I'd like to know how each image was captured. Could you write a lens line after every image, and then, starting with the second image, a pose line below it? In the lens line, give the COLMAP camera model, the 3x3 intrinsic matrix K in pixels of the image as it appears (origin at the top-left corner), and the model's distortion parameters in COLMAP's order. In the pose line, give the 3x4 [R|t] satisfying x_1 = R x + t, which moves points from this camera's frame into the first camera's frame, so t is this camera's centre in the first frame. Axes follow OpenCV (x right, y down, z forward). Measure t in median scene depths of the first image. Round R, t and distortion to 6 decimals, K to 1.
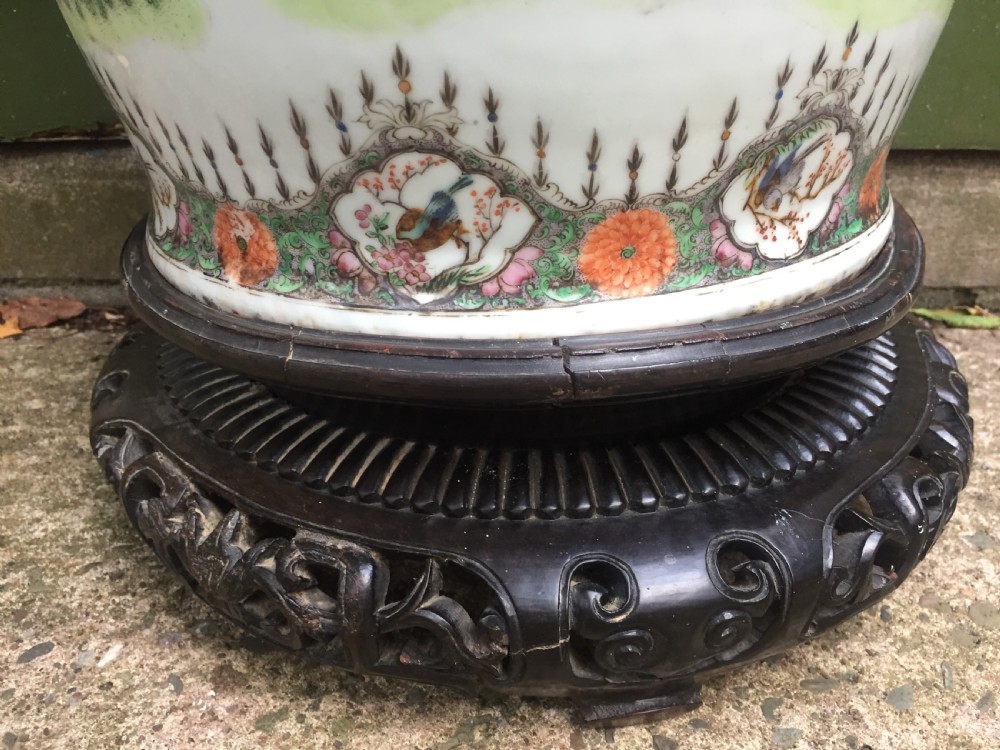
lens RADIAL K [[874.0, 0, 503.9], [0, 874.0, 385.7], [0, 0, 1]] dist [0.070011, -0.119946]
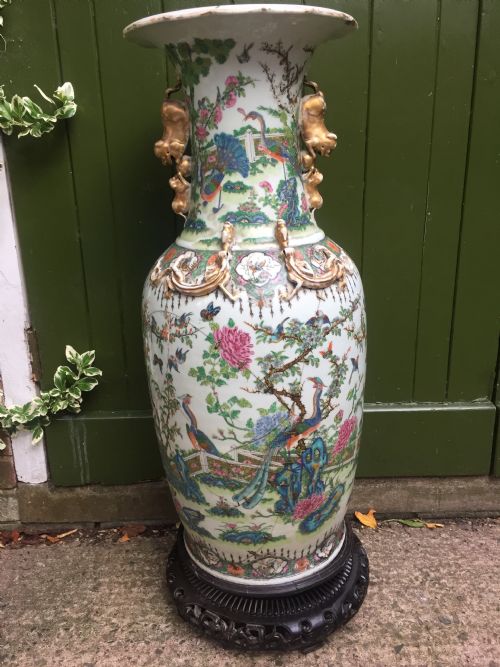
lens RADIAL K [[582.9, 0, 253.6], [0, 582.9, 332.4], [0, 0, 1]] dist [0.070011, -0.119946]
pose [[0.999485, -0.030129, 0.011050, -0.152043], [0.031626, 0.983211, -0.179709, -0.782930], [-0.005450, 0.179966, 0.983658, -2.513553]]
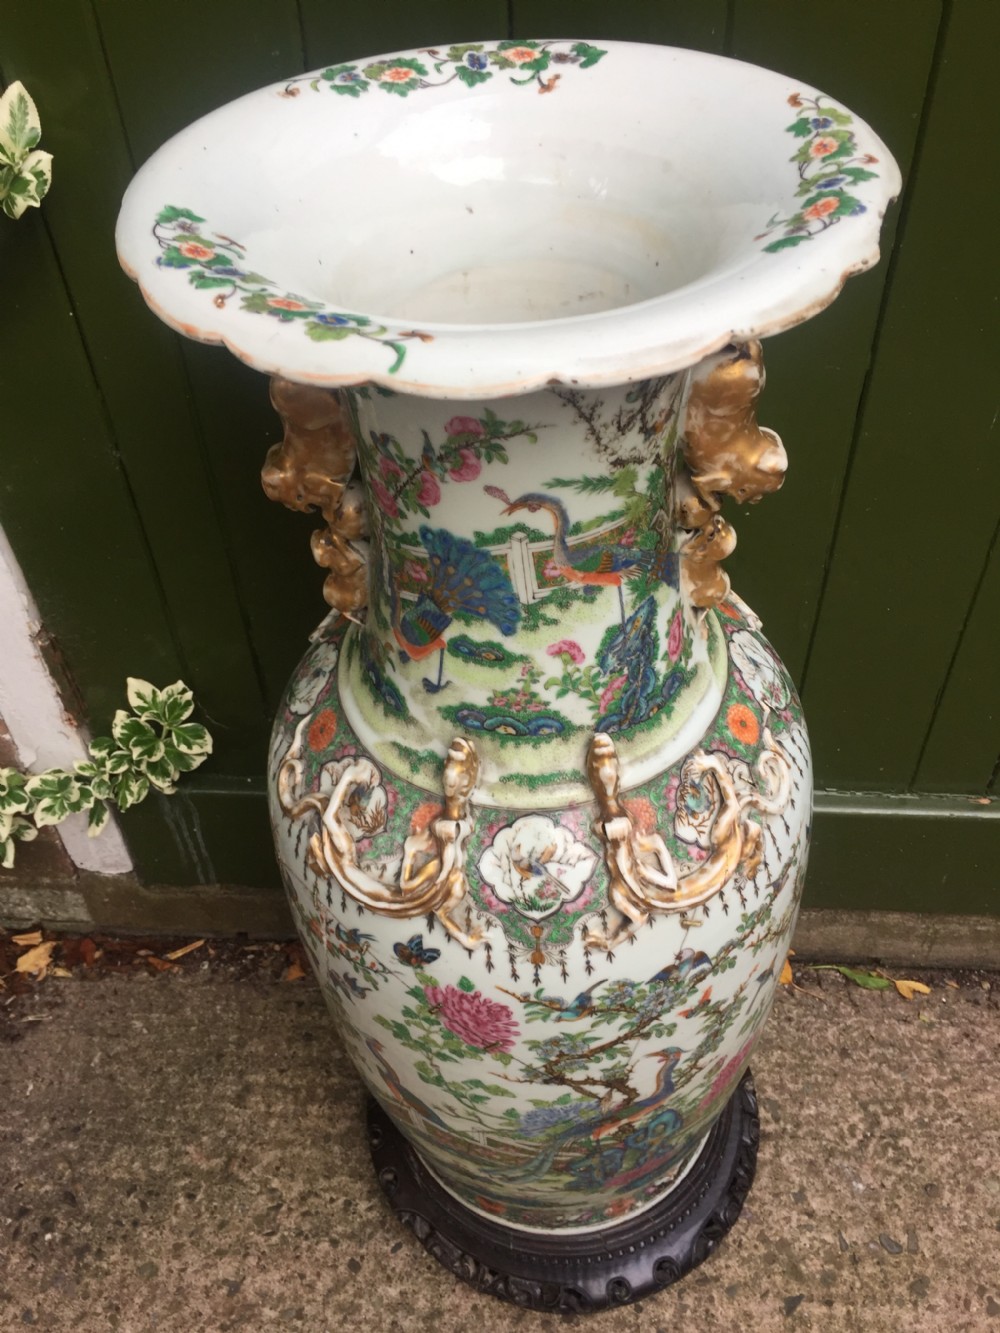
lens RADIAL K [[1165.0, 0, 502.3], [0, 1165.0, 666.8], [0, 0, 1]] dist [0.070011, -0.119946]
pose [[0.997172, 0.017979, -0.072977, -0.008874], [0.004439, 0.955184, 0.295980, -2.477355], [0.075028, -0.295467, 0.952402, -1.848030]]
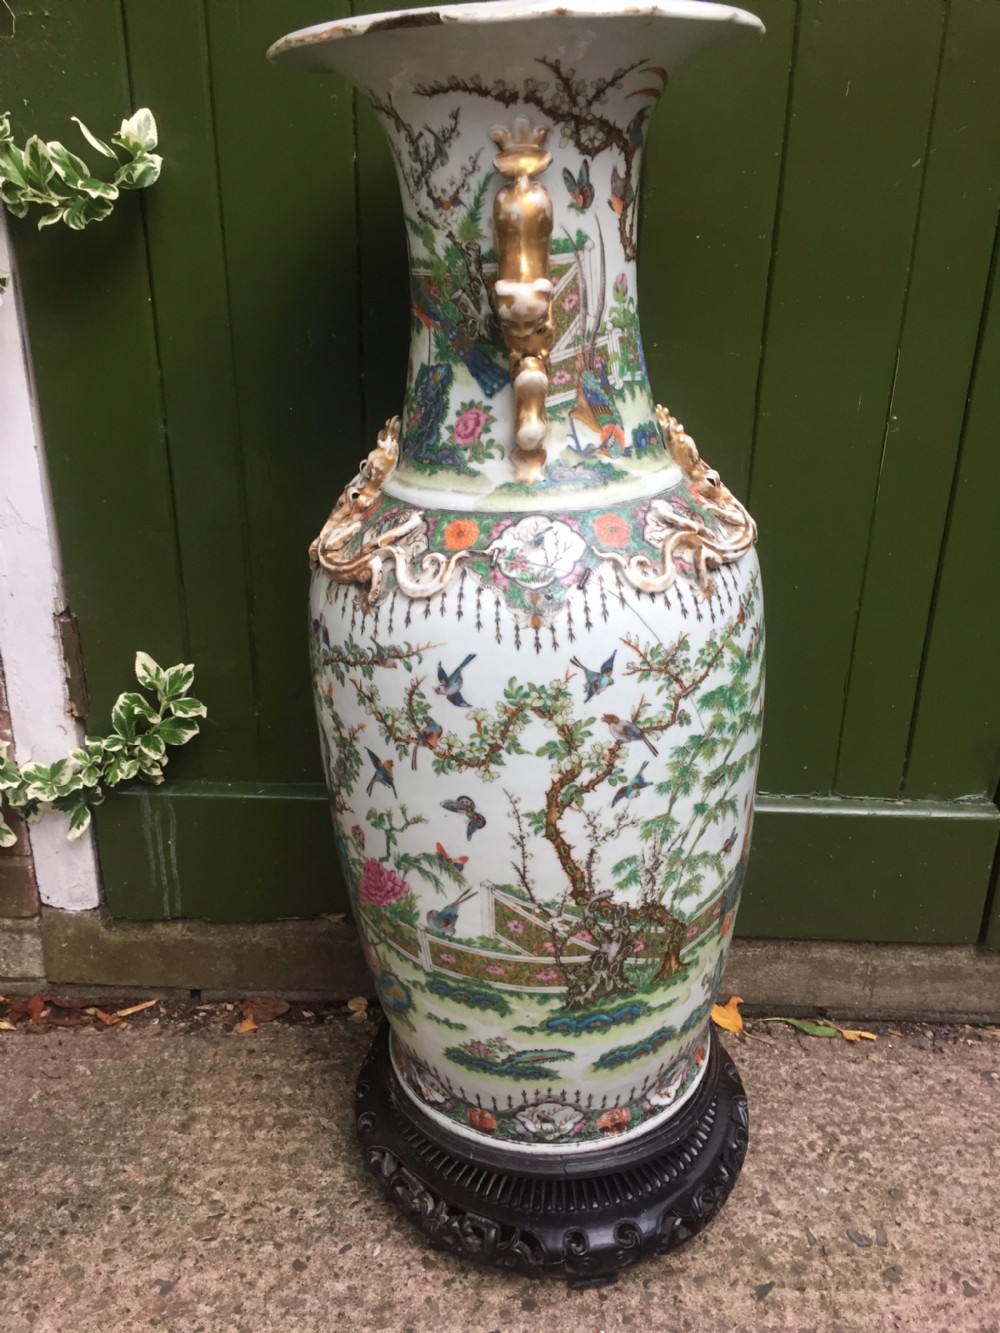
lens RADIAL K [[1165.0, 0, 503.8], [0, 1165.0, 668.2], [0, 0, 1]] dist [0.070011, -0.119946]
pose [[0.999637, 0.019381, -0.018710, -0.075777], [-0.020765, 0.996829, -0.076822, -1.111610], [0.017161, 0.077183, 0.996869, -2.478242]]
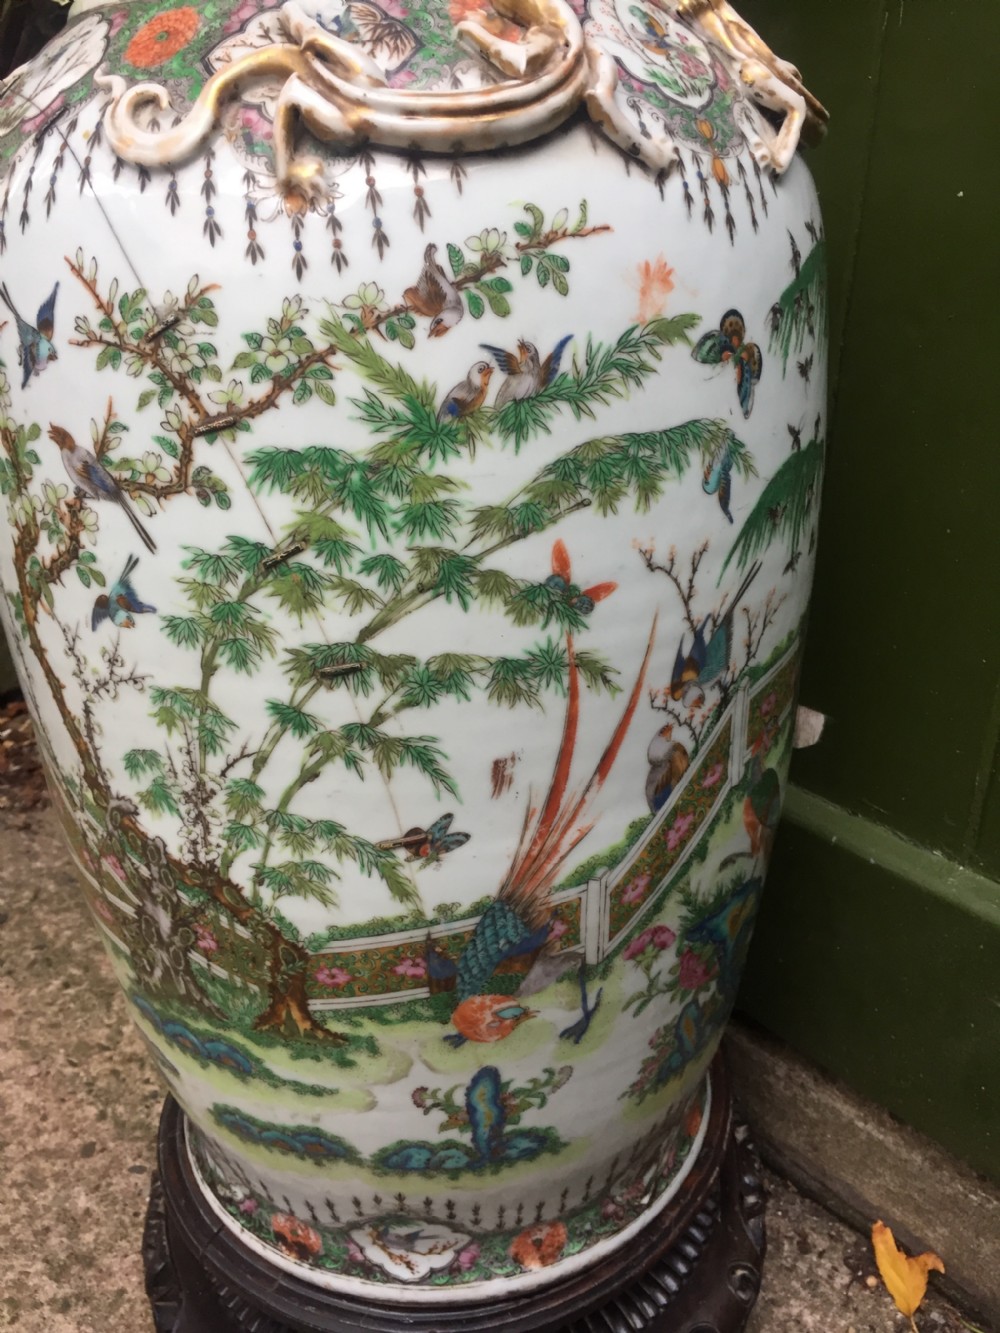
lens RADIAL K [[1165.0, 0, 508.0], [0, 1165.0, 670.0], [0, 0, 1]] dist [0.070011, -0.119946]
pose [[0.656458, 0.329483, -0.678604, 1.363505], [-0.347691, 0.930477, 0.115432, -1.282178], [0.669458, 0.160168, 0.725377, -0.435630]]
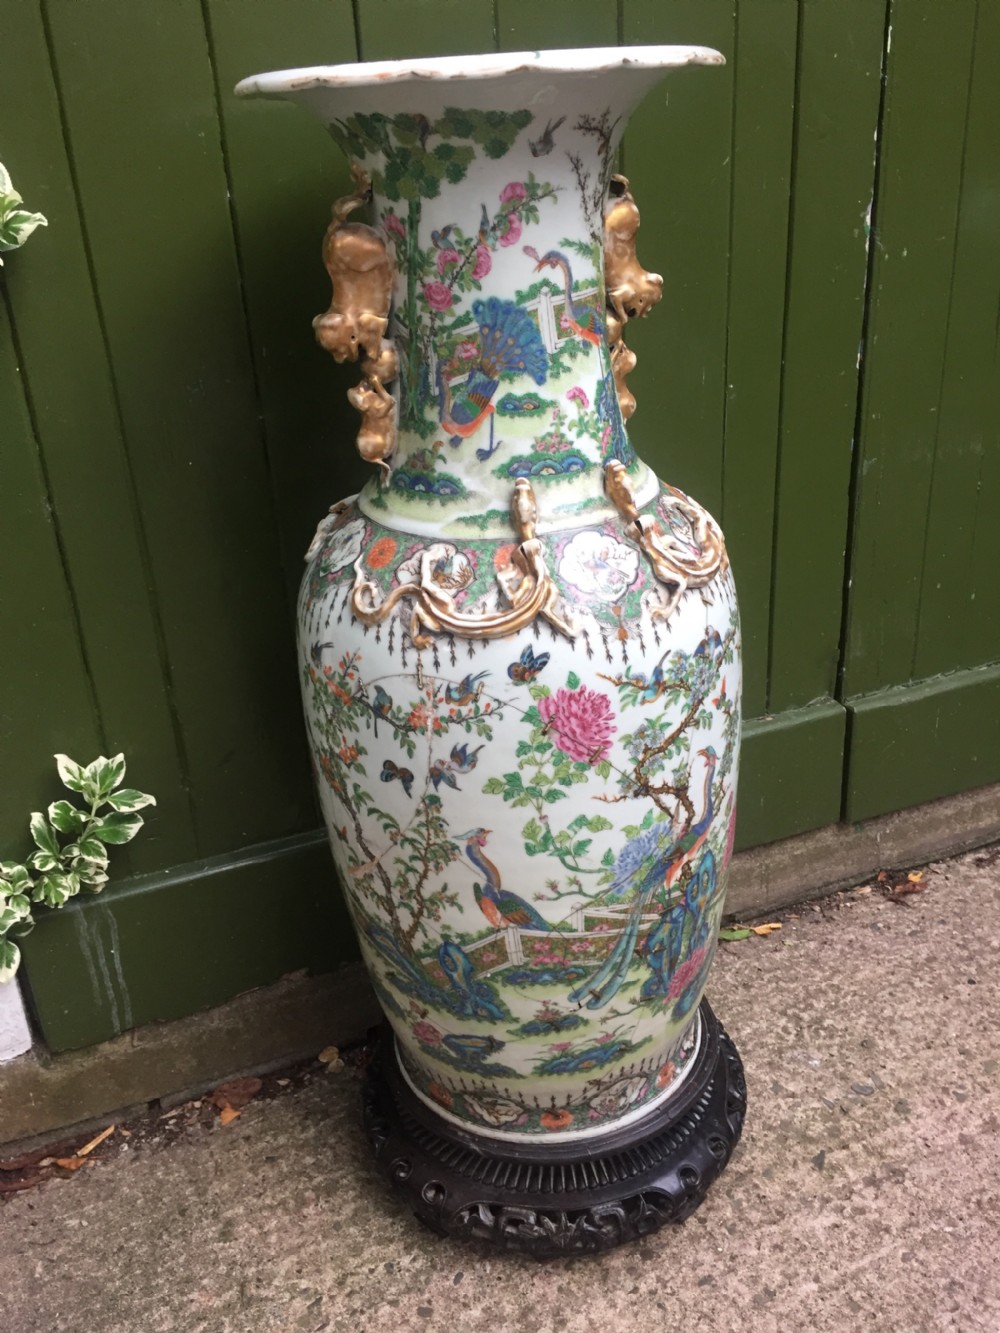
lens RADIAL K [[1165.0, 0, 509.4], [0, 1165.0, 664.4], [0, 0, 1]] dist [0.070011, -0.119946]
pose [[0.919129, -0.203402, 0.337386, -1.229767], [0.228561, 0.972858, -0.036146, -1.263184], [-0.320877, 0.110336, 0.940672, -2.411854]]
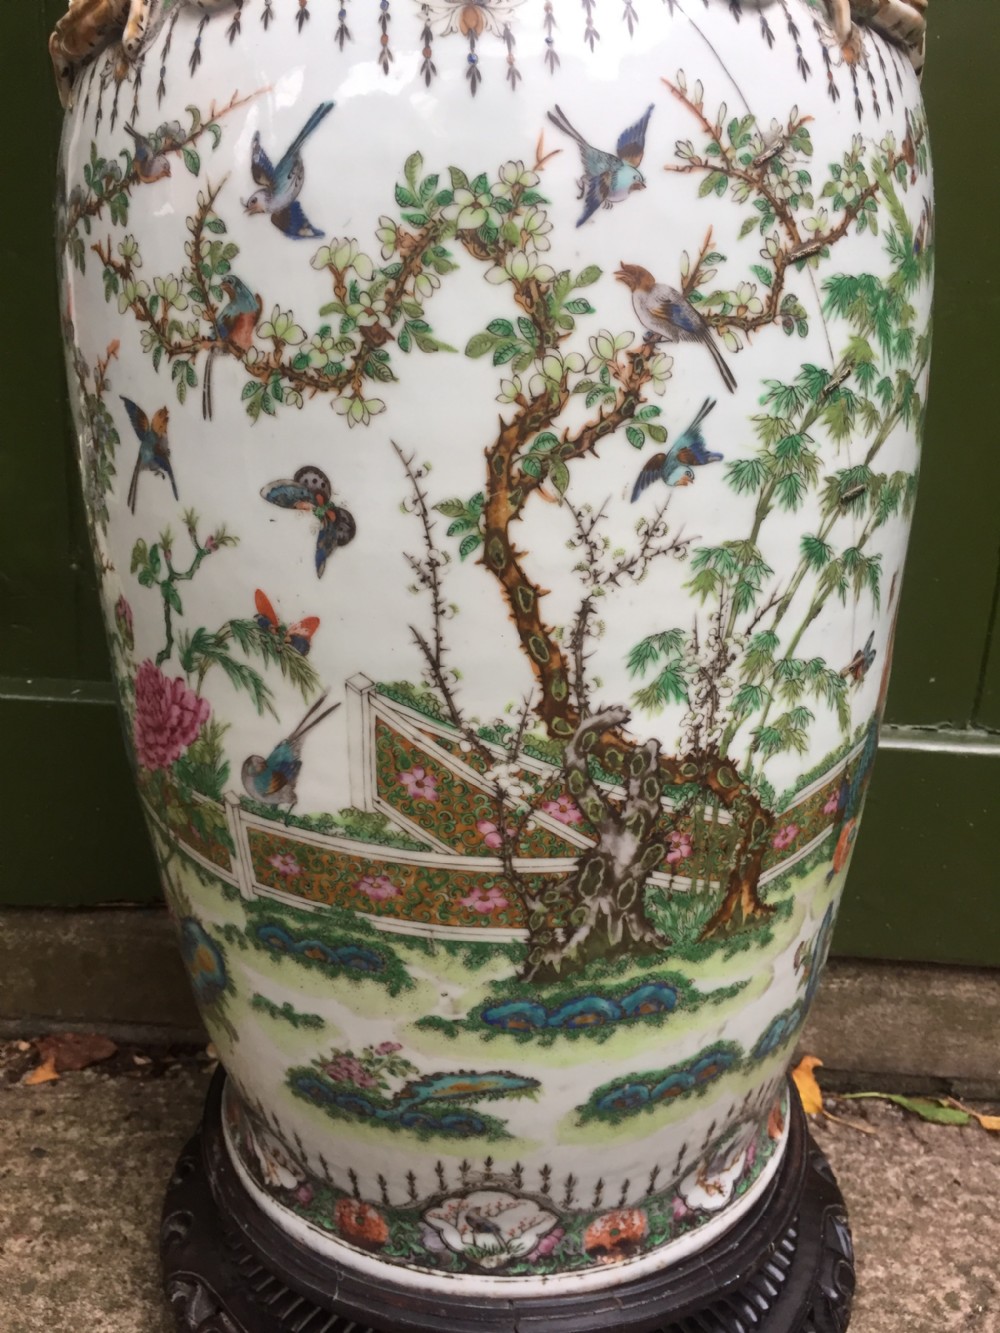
lens RADIAL K [[1165.0, 0, 509.8], [0, 1165.0, 677.1], [0, 0, 1]] dist [0.070011, -0.119946]
pose [[0.998299, 0.051599, -0.027160, 0.043335], [-0.055601, 0.982678, -0.176785, -0.602360], [0.017568, 0.177994, 0.983875, -0.954981]]
